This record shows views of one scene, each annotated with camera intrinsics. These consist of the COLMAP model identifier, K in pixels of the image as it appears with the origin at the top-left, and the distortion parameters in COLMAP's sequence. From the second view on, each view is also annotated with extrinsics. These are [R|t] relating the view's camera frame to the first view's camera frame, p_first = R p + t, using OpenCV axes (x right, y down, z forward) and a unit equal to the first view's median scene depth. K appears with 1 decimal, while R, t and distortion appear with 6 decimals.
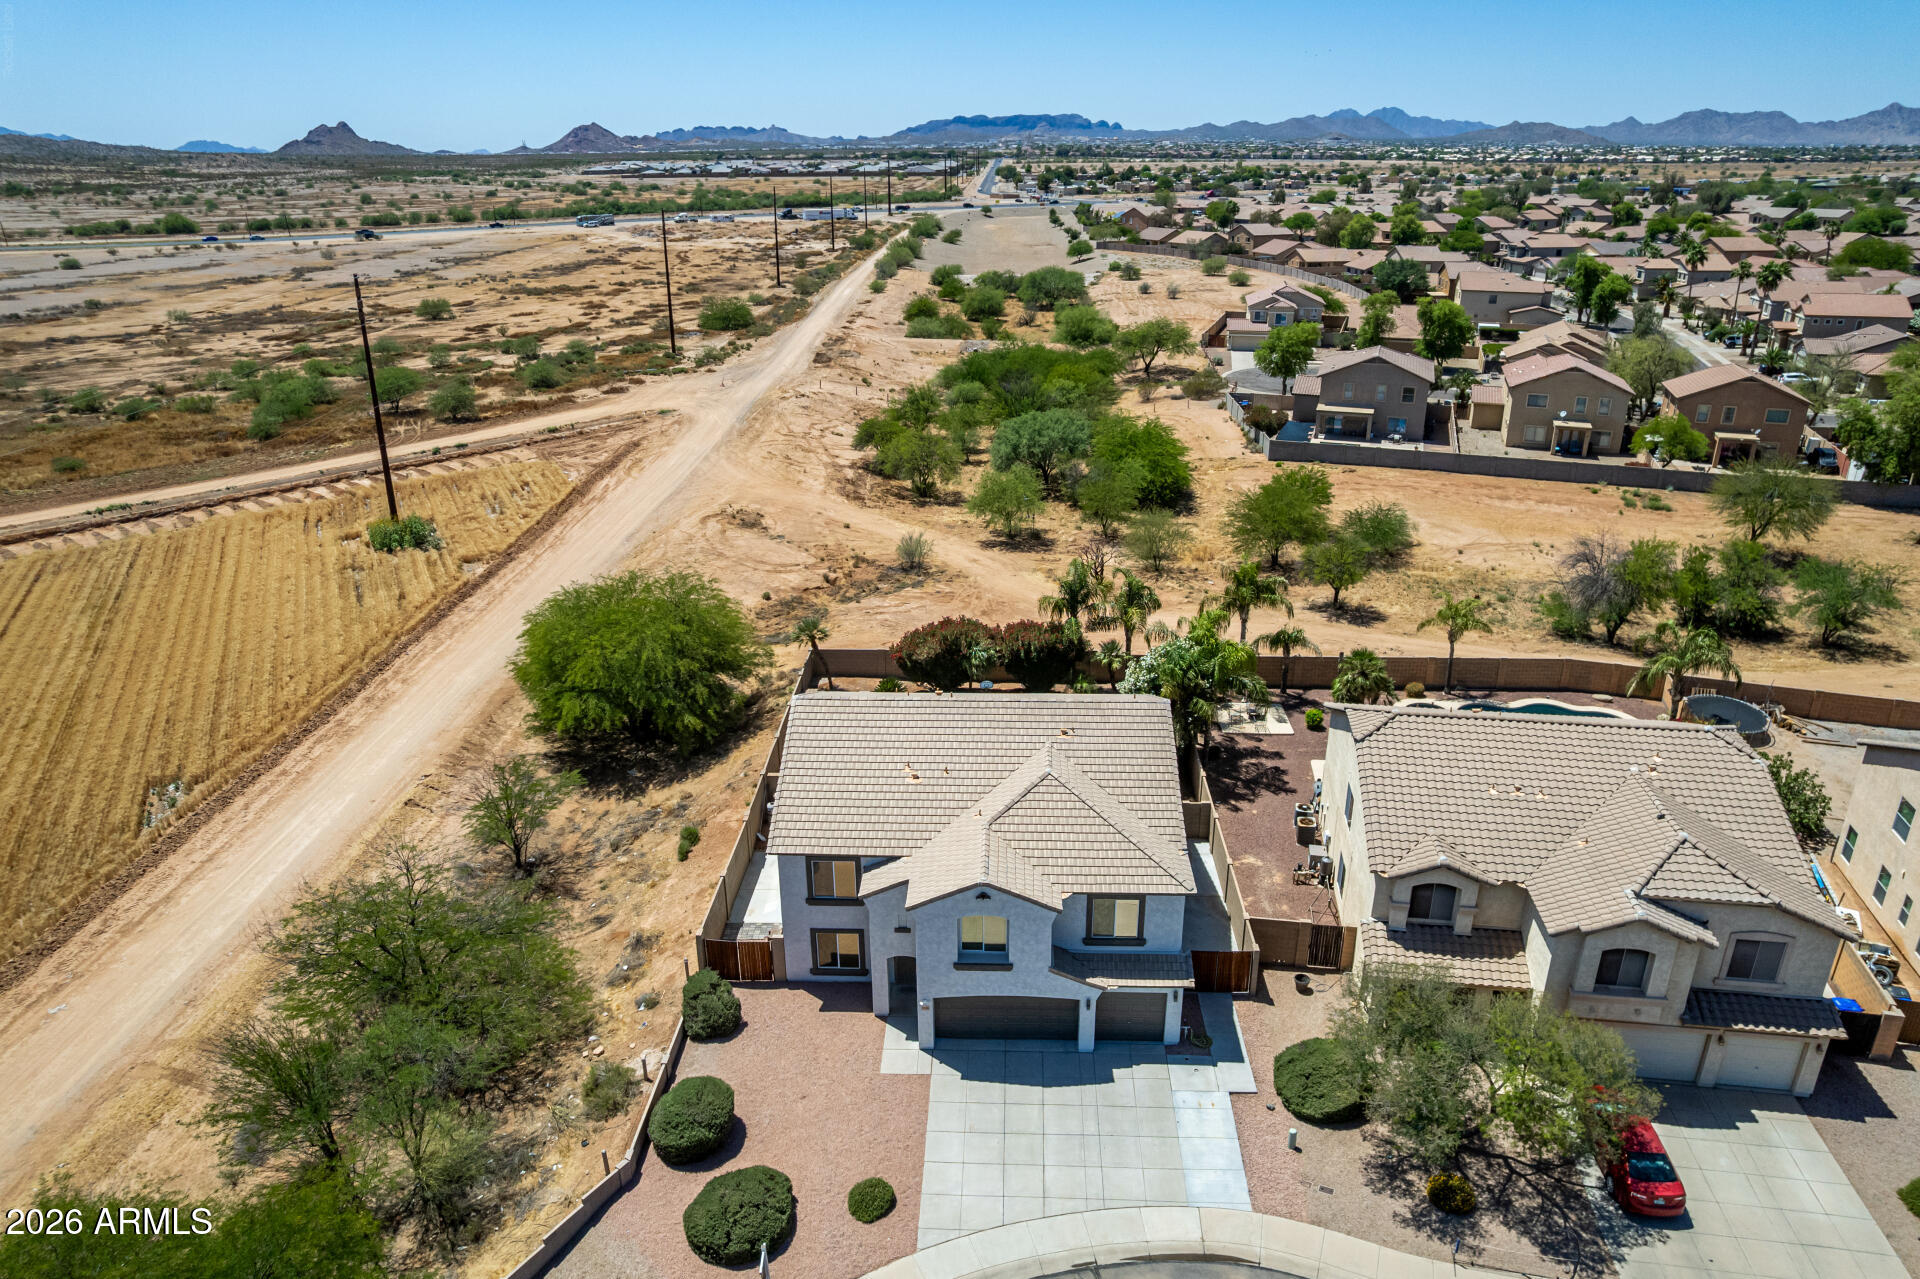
lens RADIAL K [[1254.9, 0, 960.0], [0, 1254.9, 639.5], [0, 0, 1]] dist [-0.067907, 0.056844]
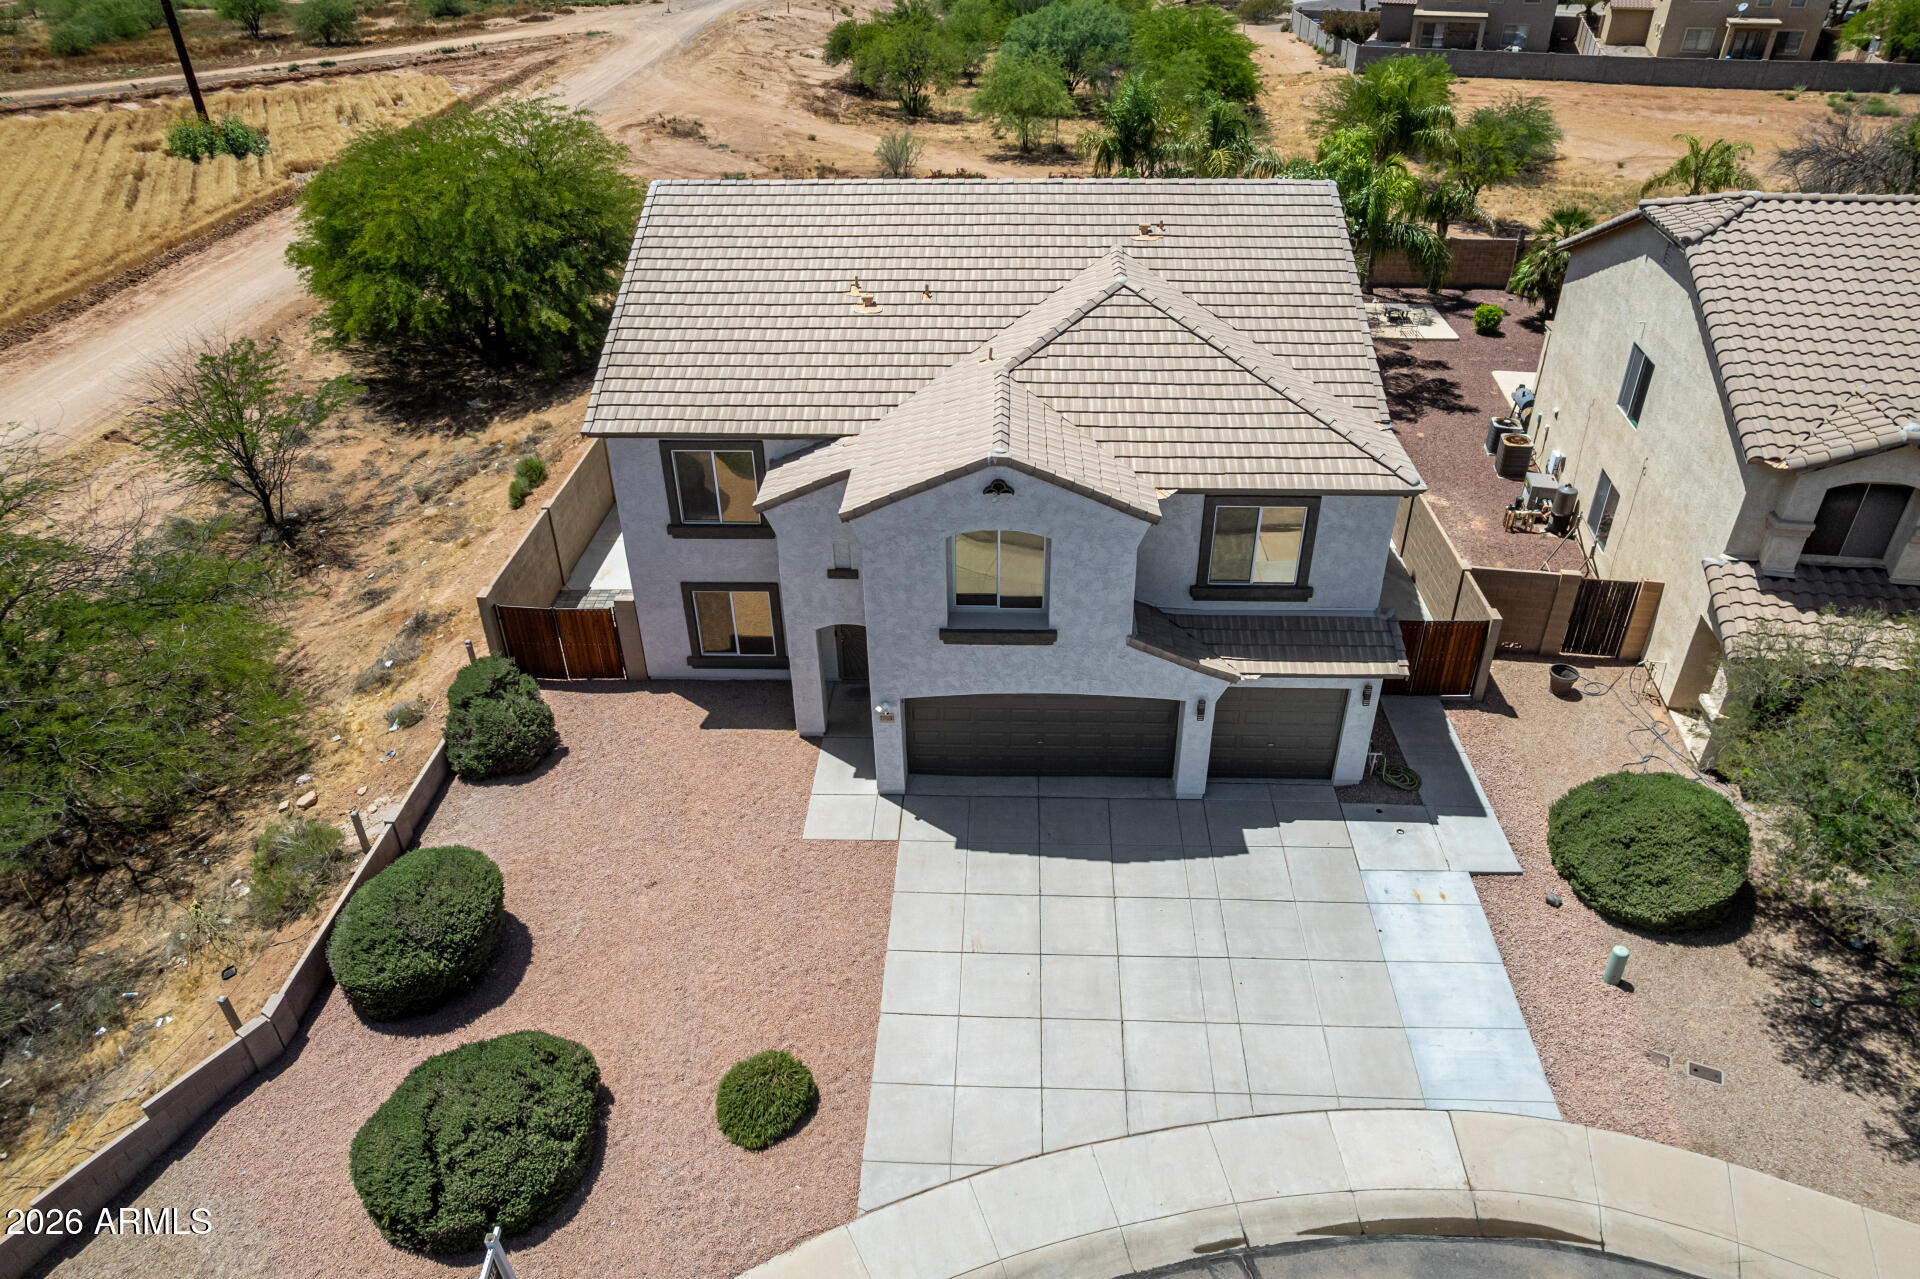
lens RADIAL K [[1256.8, 0, 963.6], [0, 1256.8, 645.9], [0, 0, 1]] dist [-0.069066, 0.062982]
pose [[0.999992, -0.003621, -0.001561, 0.004057], [0.003858, 0.980397, 0.196996, 0.123470], [0.000817, -0.197001, 0.980403, 0.373416]]
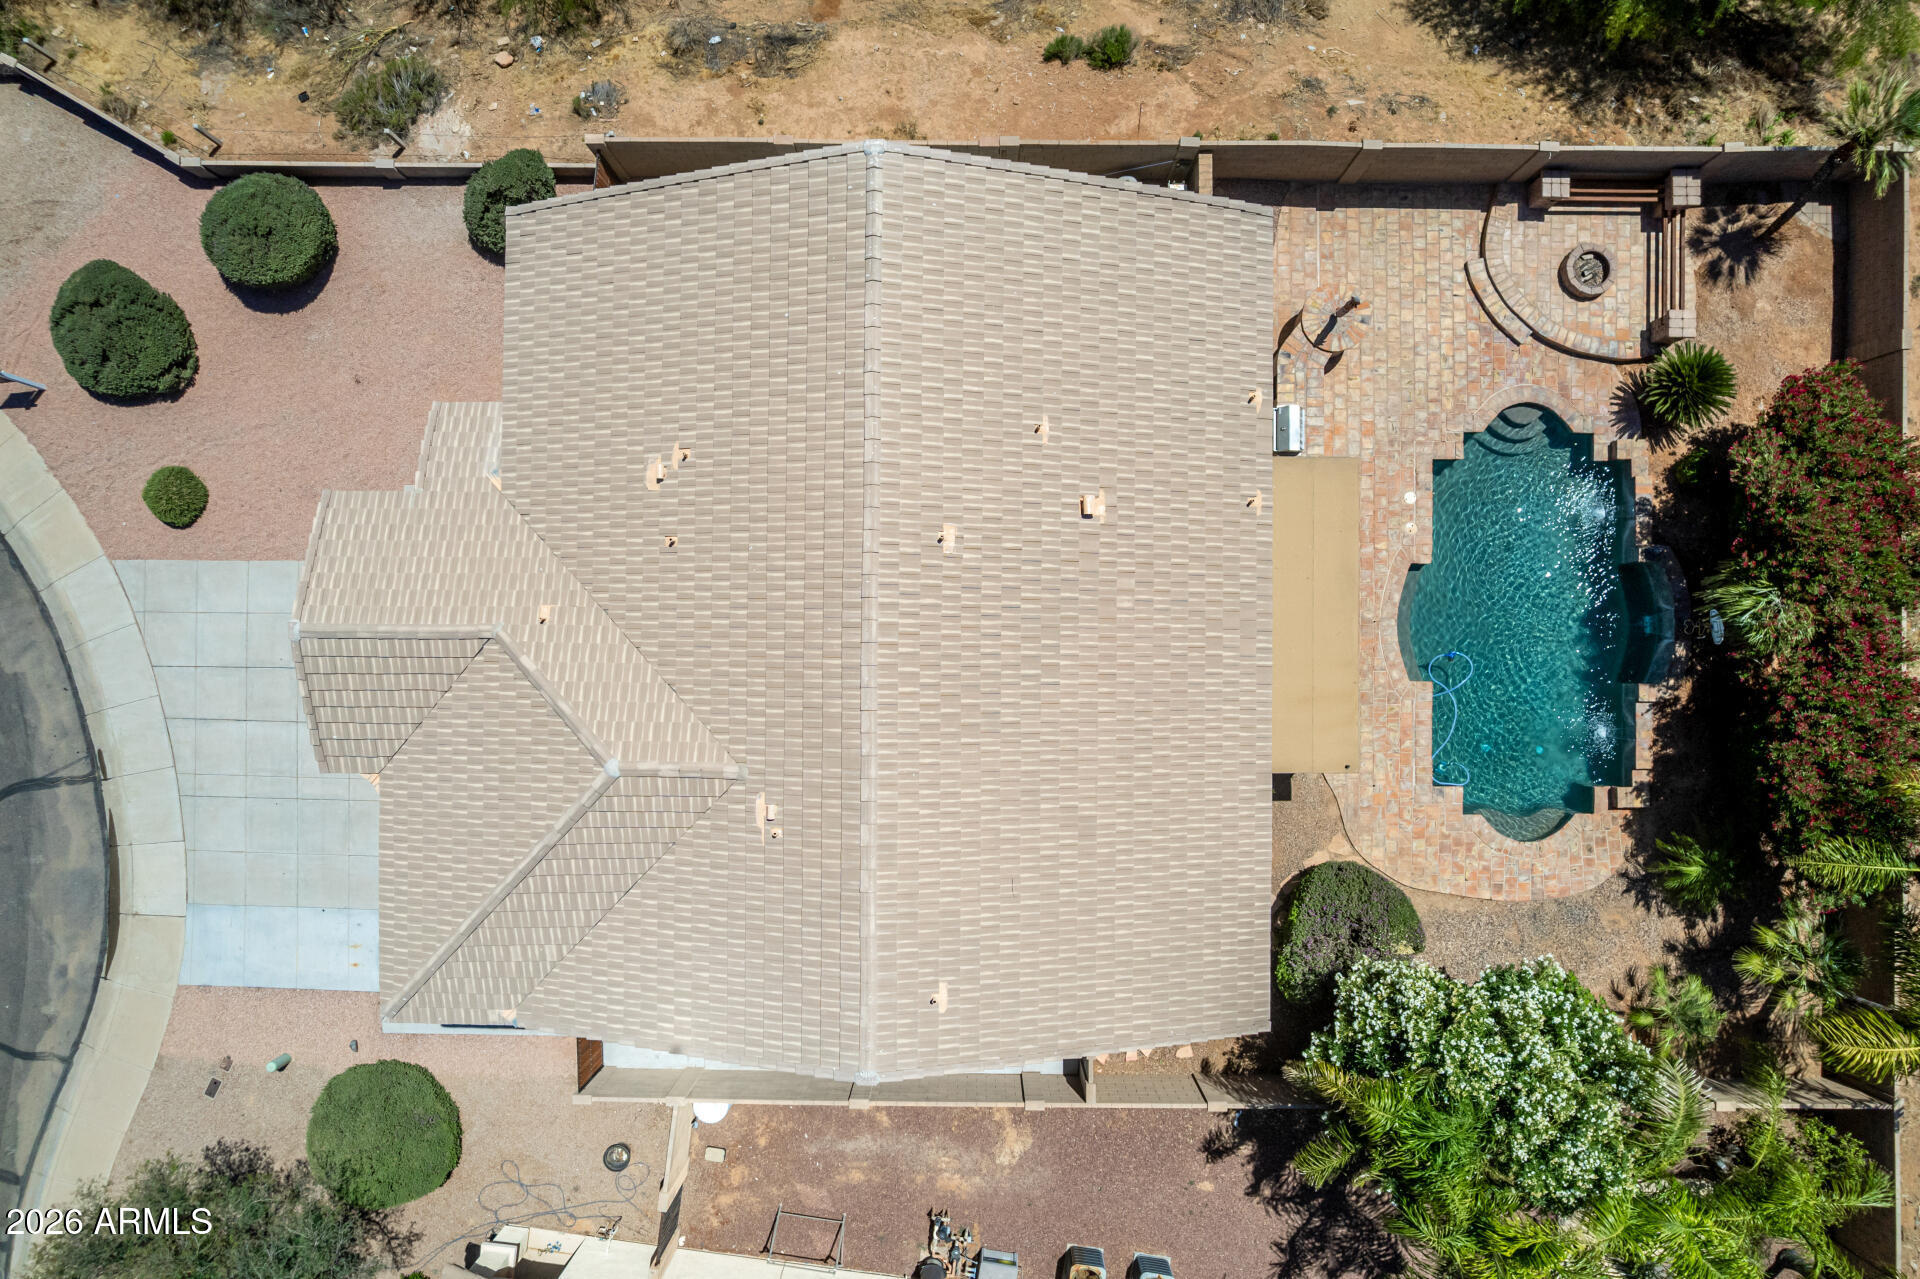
lens RADIAL K [[1226.5, 0, 963.2], [0, 1226.5, 647.8], [0, 0, 1]] dist [-0.069578, 0.061719]
pose [[0.029267, 0.999572, 0.000370, 0.024610], [-0.363546, 0.010299, 0.931519, -0.282059], [0.931116, -0.027398, 0.363692, 0.783505]]
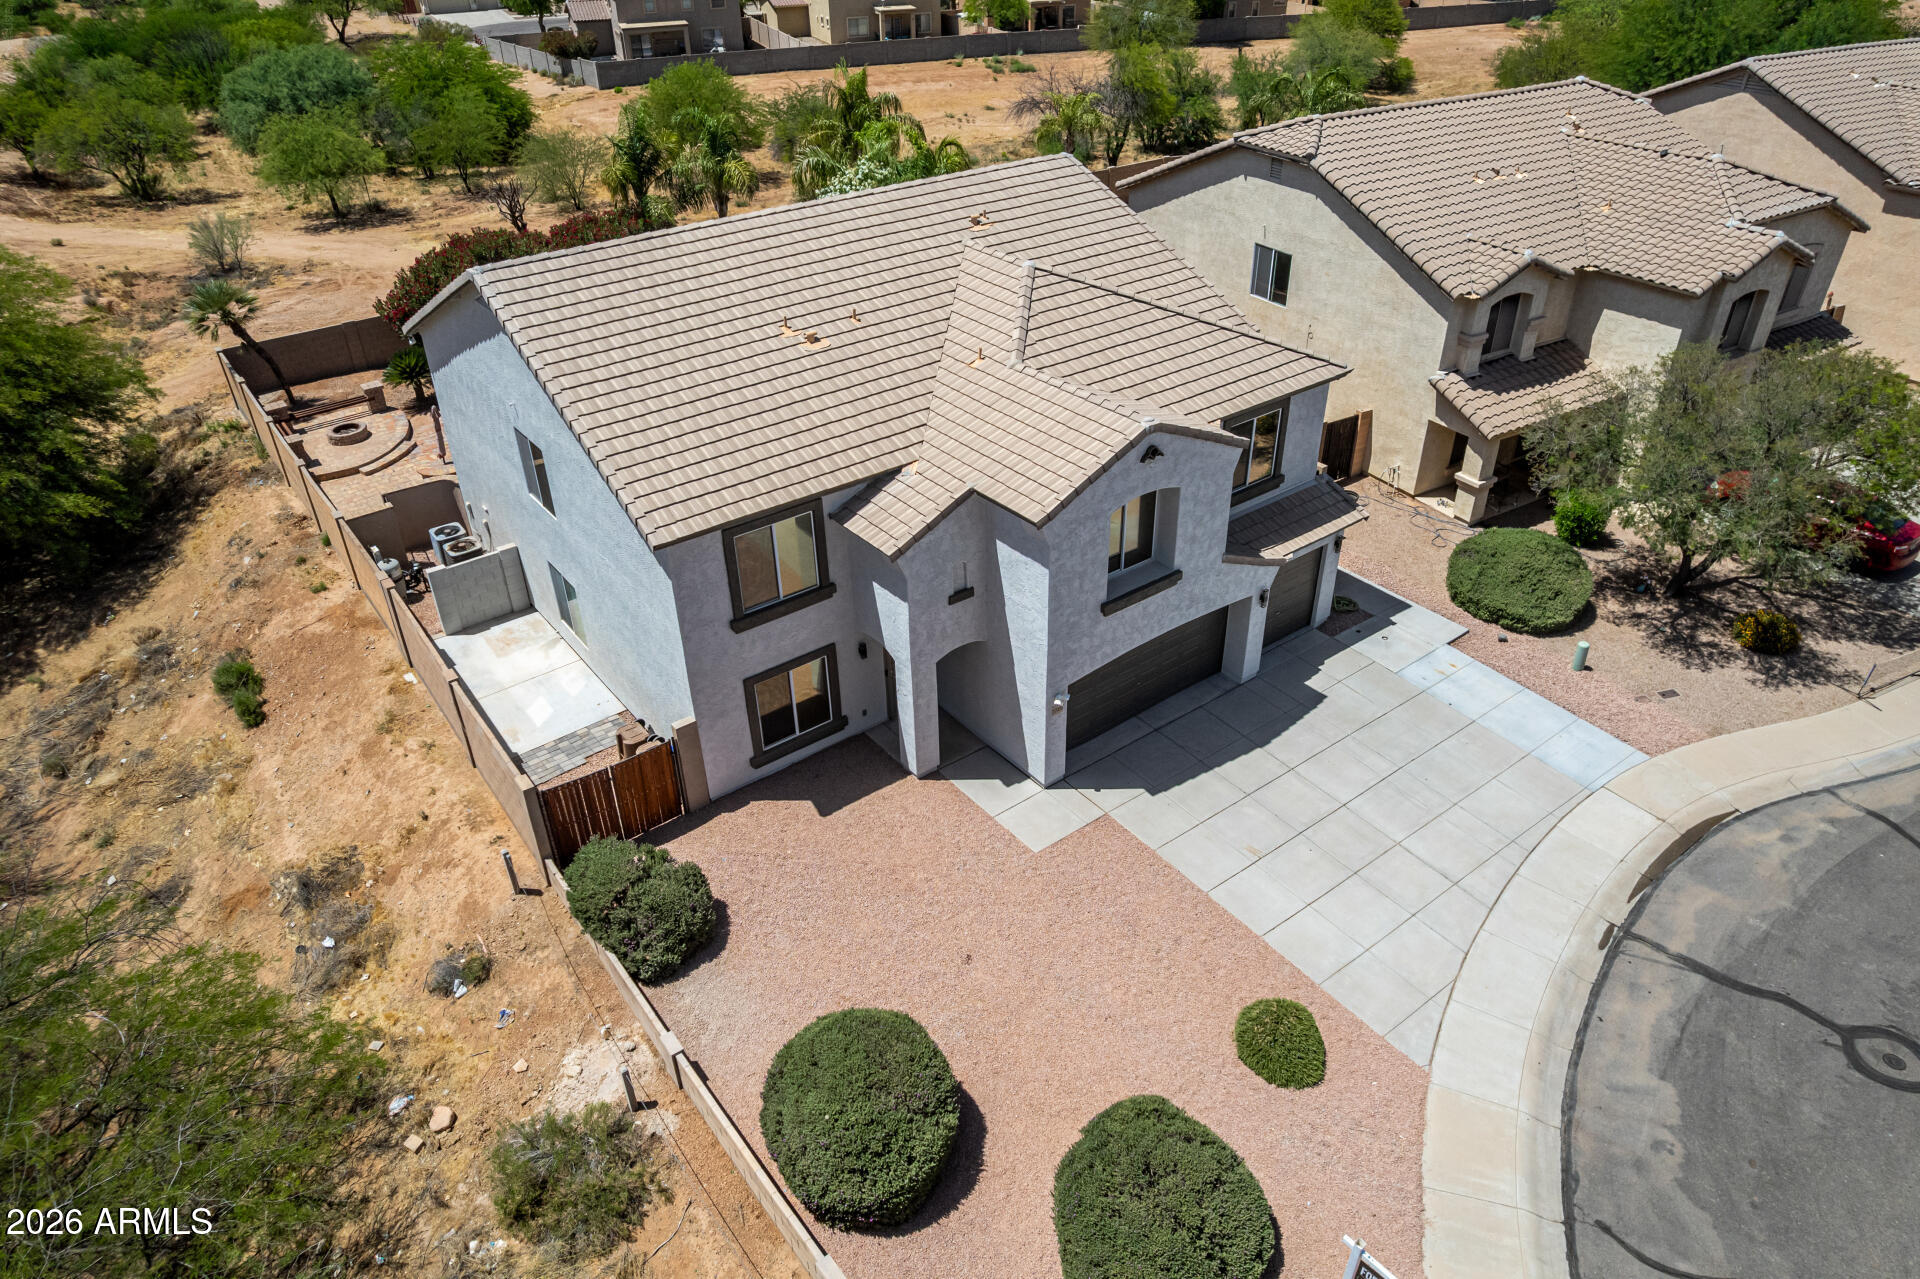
lens RADIAL K [[1226.5, 0, 963.2], [0, 1226.5, 647.8], [0, 0, 1]] dist [-0.069578, 0.061719]
pose [[0.772712, -0.357856, 0.524266, -0.247887], [0.247720, 0.930450, 0.269997, 0.089620], [-0.584423, -0.078759, 0.807618, 0.455444]]
